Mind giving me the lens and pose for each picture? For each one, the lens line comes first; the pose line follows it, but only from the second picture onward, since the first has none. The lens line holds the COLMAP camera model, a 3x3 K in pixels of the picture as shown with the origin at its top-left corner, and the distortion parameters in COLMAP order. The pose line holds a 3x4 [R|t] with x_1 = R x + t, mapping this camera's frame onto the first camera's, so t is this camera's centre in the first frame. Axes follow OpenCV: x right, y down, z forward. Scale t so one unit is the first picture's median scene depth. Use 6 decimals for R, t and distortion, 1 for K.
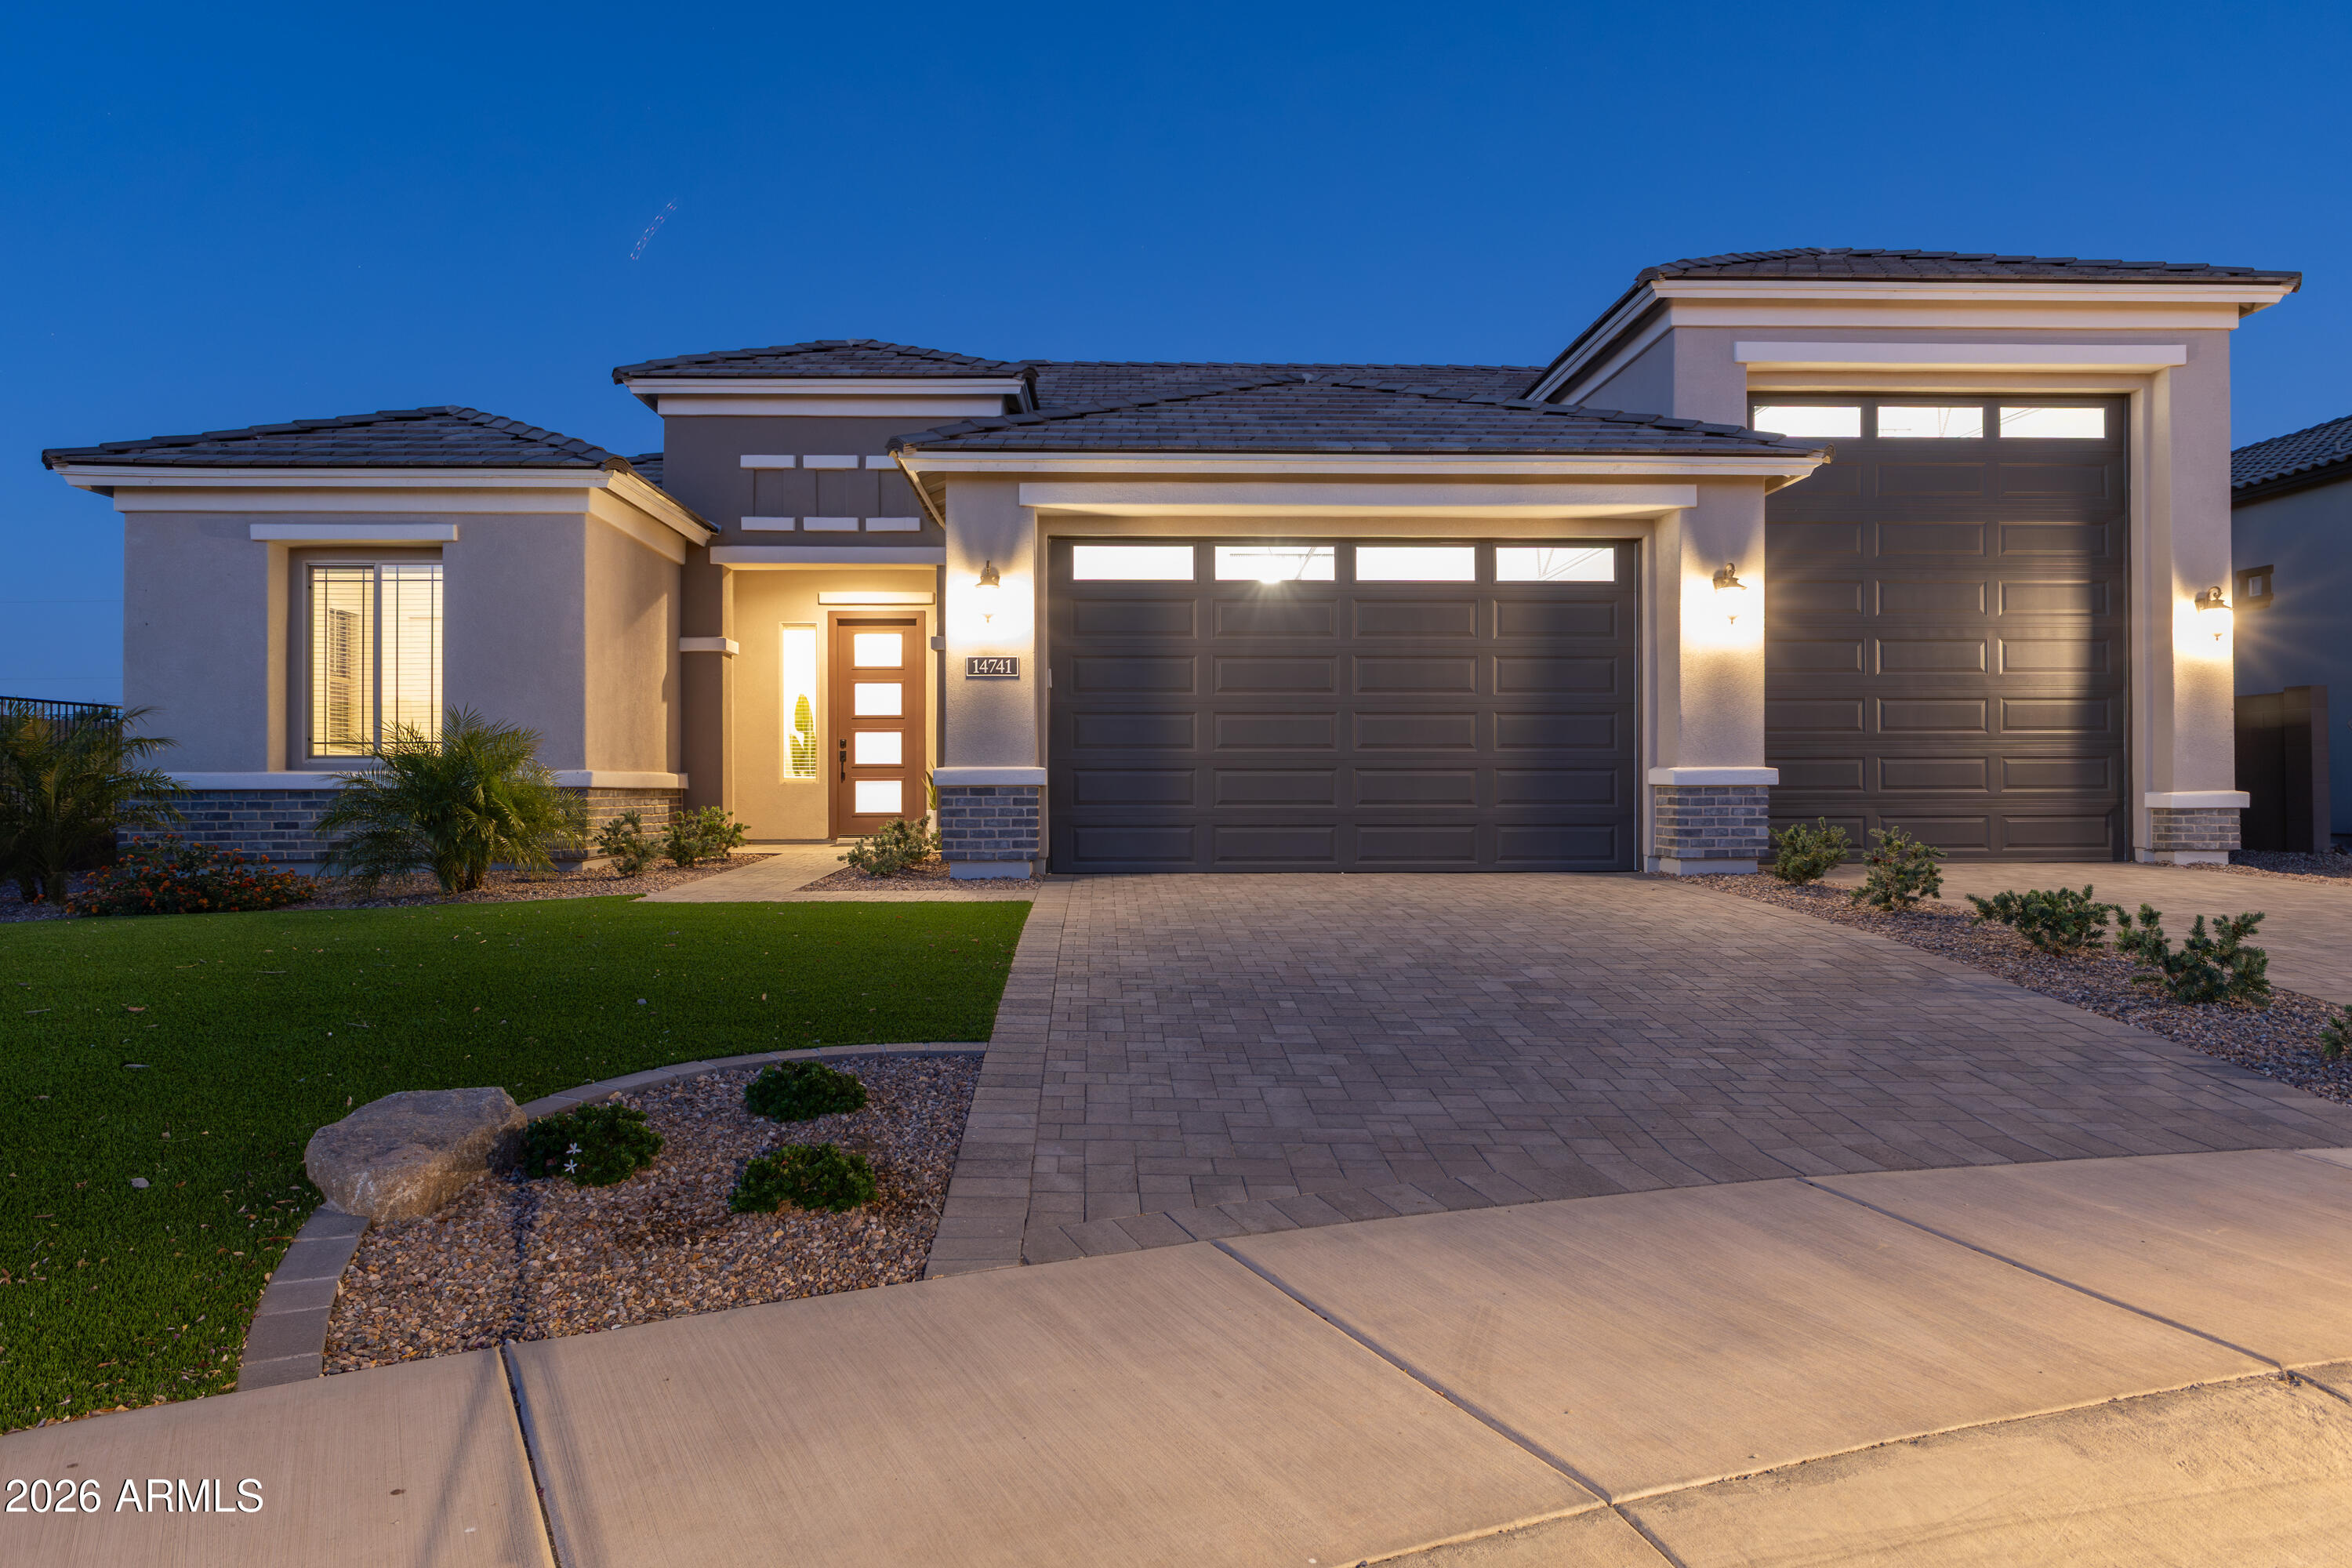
lens RADIAL K [[1510.3, 0, 1176.0], [0, 1510.3, 784.0], [0, 0, 1]] dist [-0.000402, 0.000167]
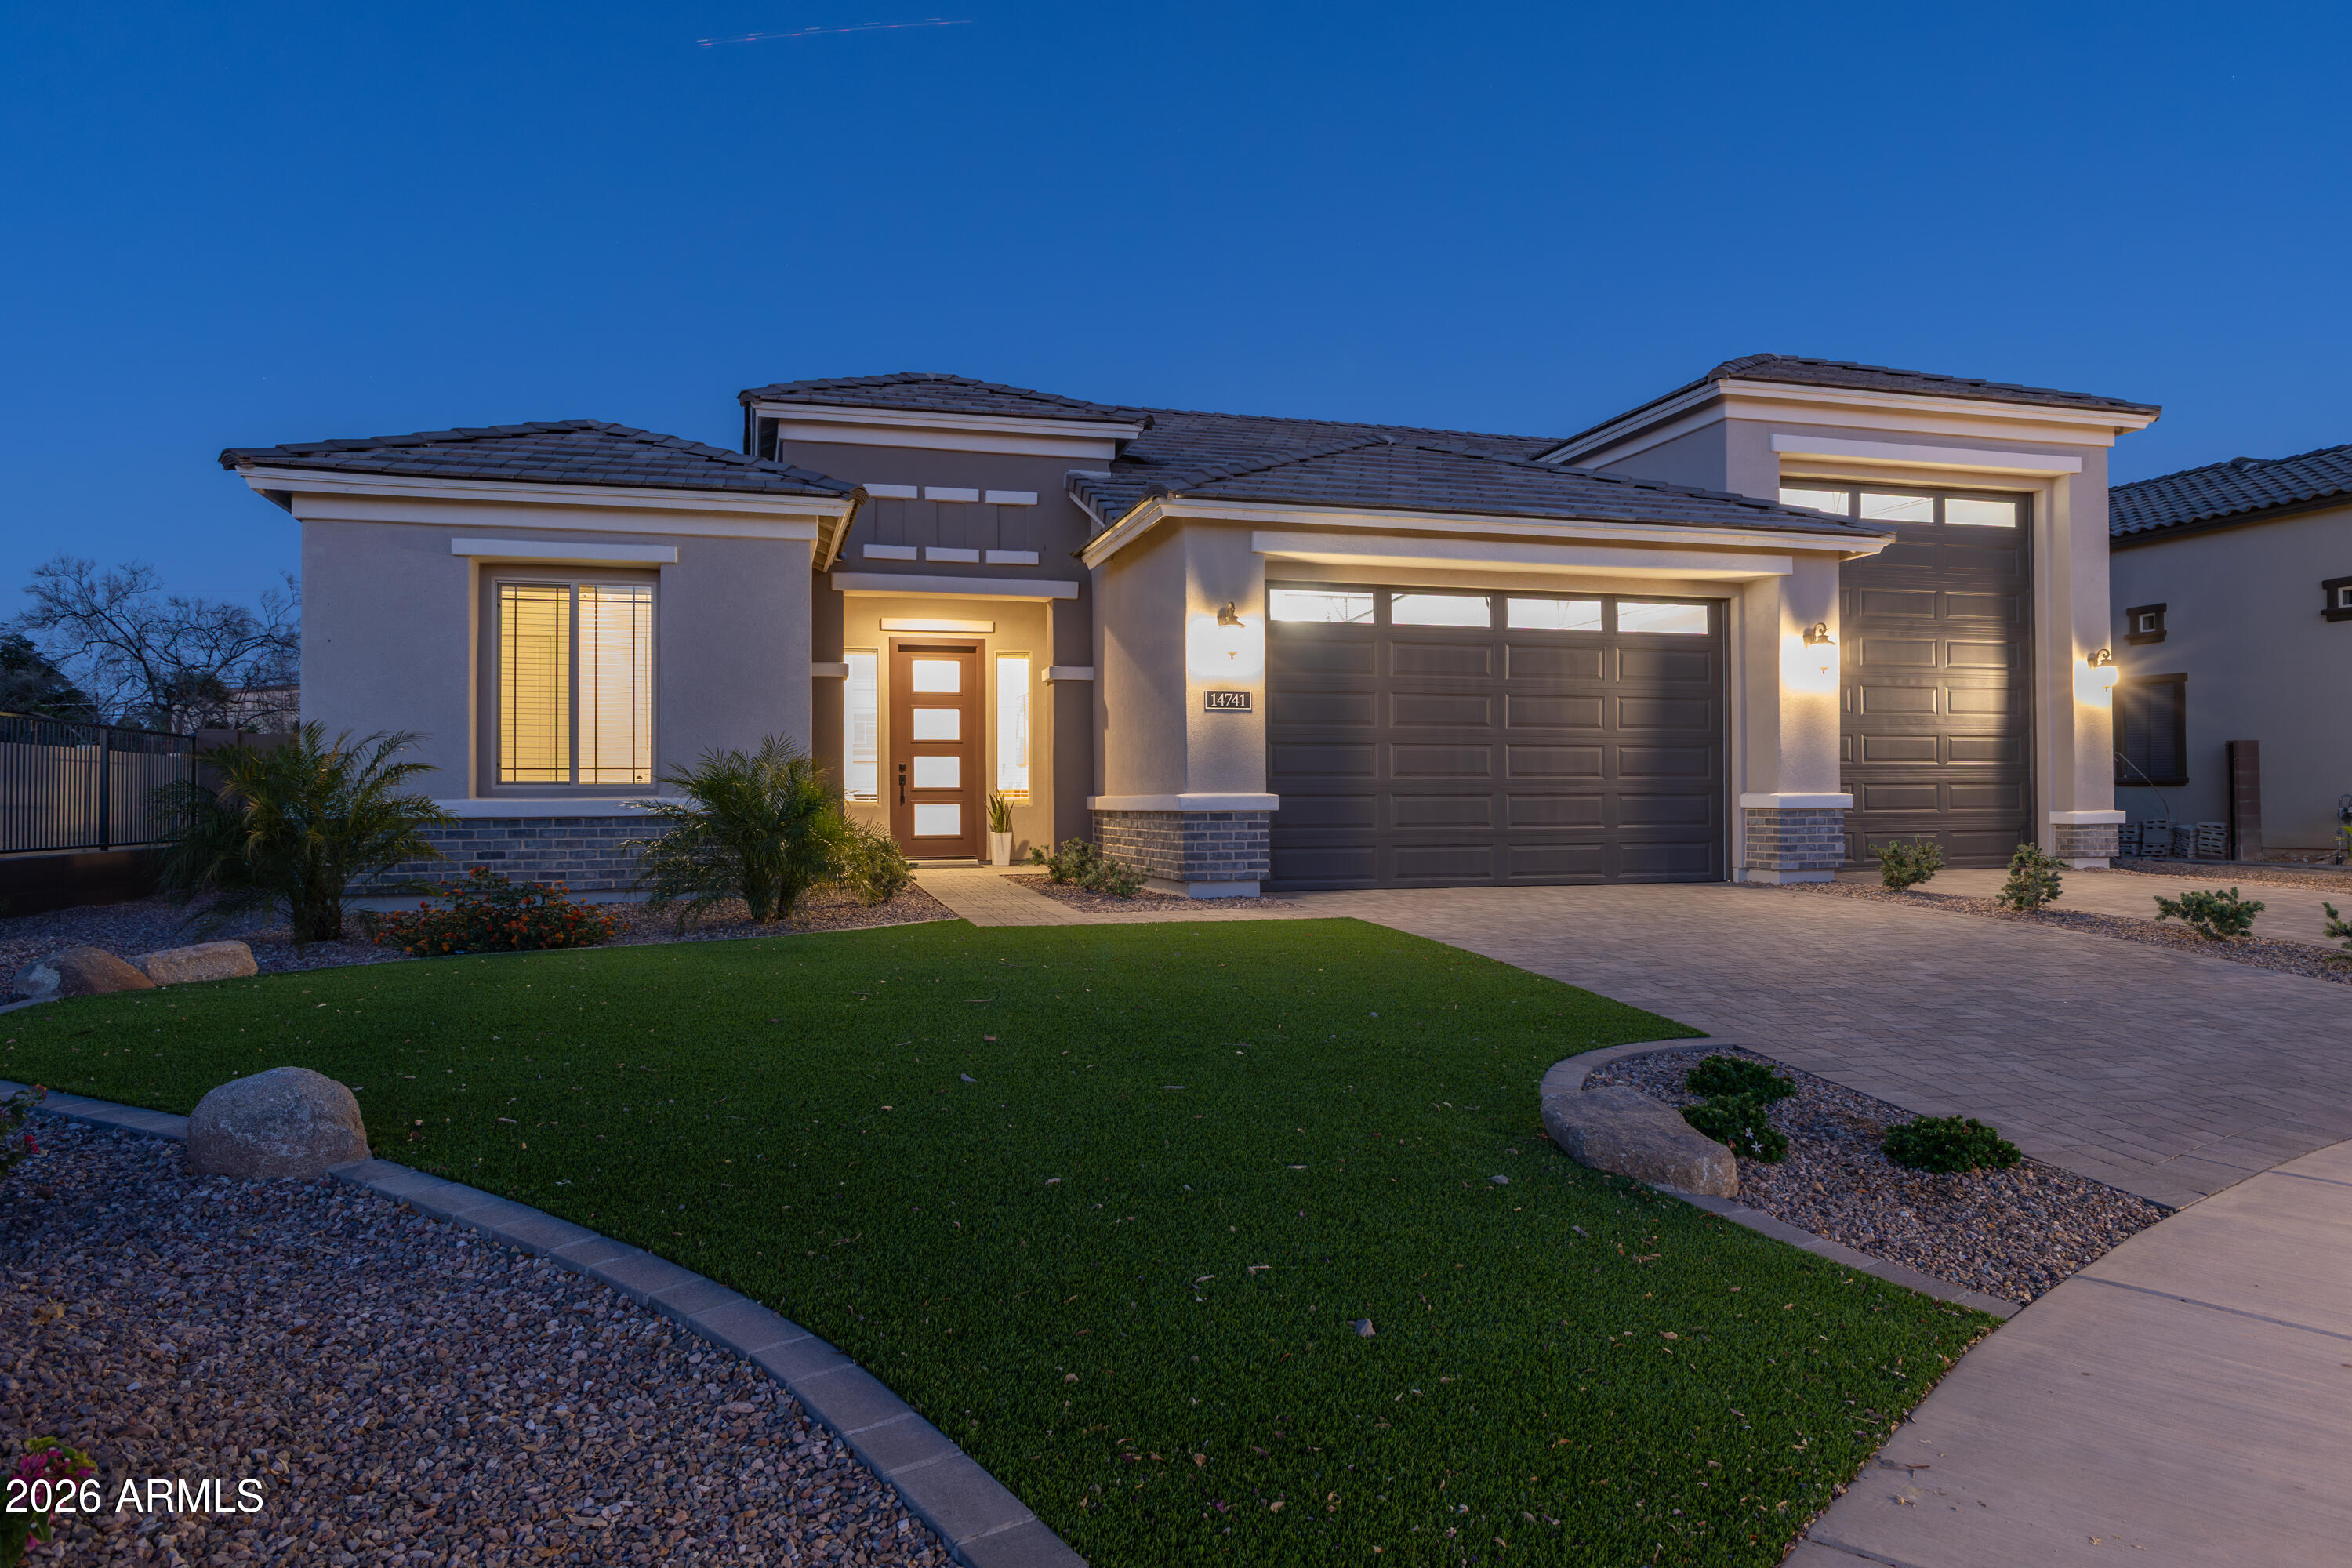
lens RADIAL K [[1467.1, 0, 1176.0], [0, 1467.1, 784.0], [0, 0, 1]] dist [-0.001173, 0.000644]
pose [[0.969902, 0.000448, 0.243495, -0.383787], [0.002147, 0.999944, -0.010391, -0.006846], [-0.243486, 0.010601, 0.969847, -0.002064]]
